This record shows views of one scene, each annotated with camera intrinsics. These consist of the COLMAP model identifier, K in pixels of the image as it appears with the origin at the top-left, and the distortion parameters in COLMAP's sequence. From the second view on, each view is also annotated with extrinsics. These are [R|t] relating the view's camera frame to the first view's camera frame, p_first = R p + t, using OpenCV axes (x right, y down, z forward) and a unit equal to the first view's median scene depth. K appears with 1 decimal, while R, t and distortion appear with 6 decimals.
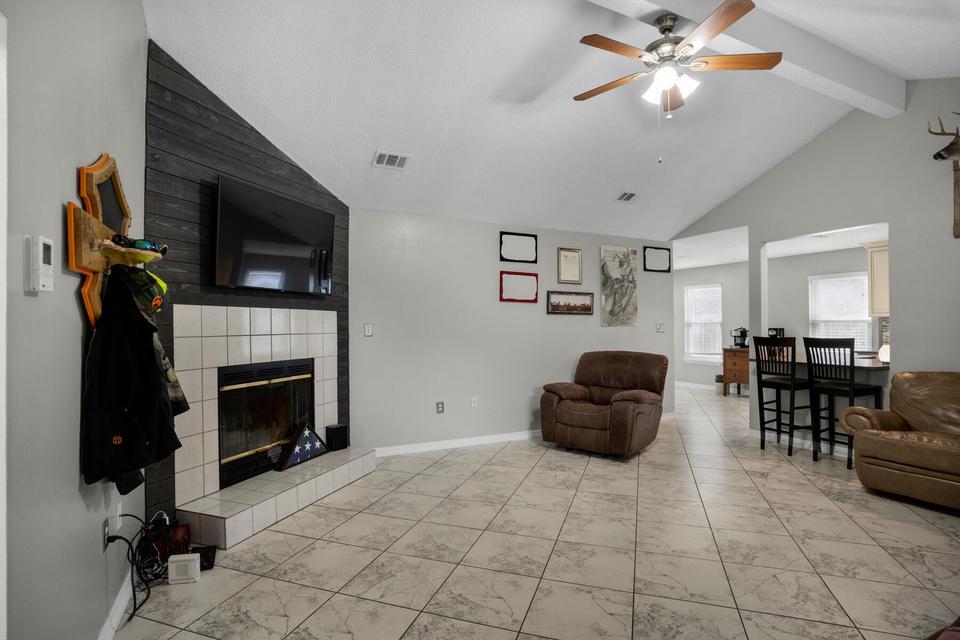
lens RADIAL K [[499.3, 0, 493.7], [0, 499.3, 322.4], [0, 0, 1]] dist [-0.002461, 0.000199]
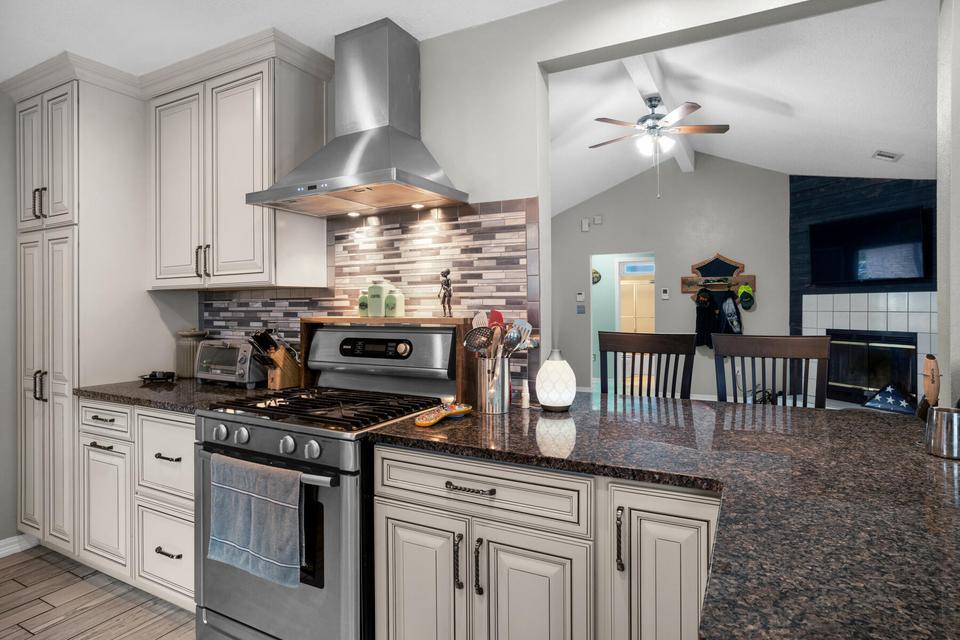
lens RADIAL K [[536.5, 0, 480.0], [0, 536.5, 320.0], [0, 0, 1]] dist [0.016196, 0.001056]
pose [[-0.823859, 0.019171, -0.566471, 1.463757], [0.009960, 0.999763, 0.019350, 0.007889], [0.566708, 0.010300, -0.823854, 1.782970]]
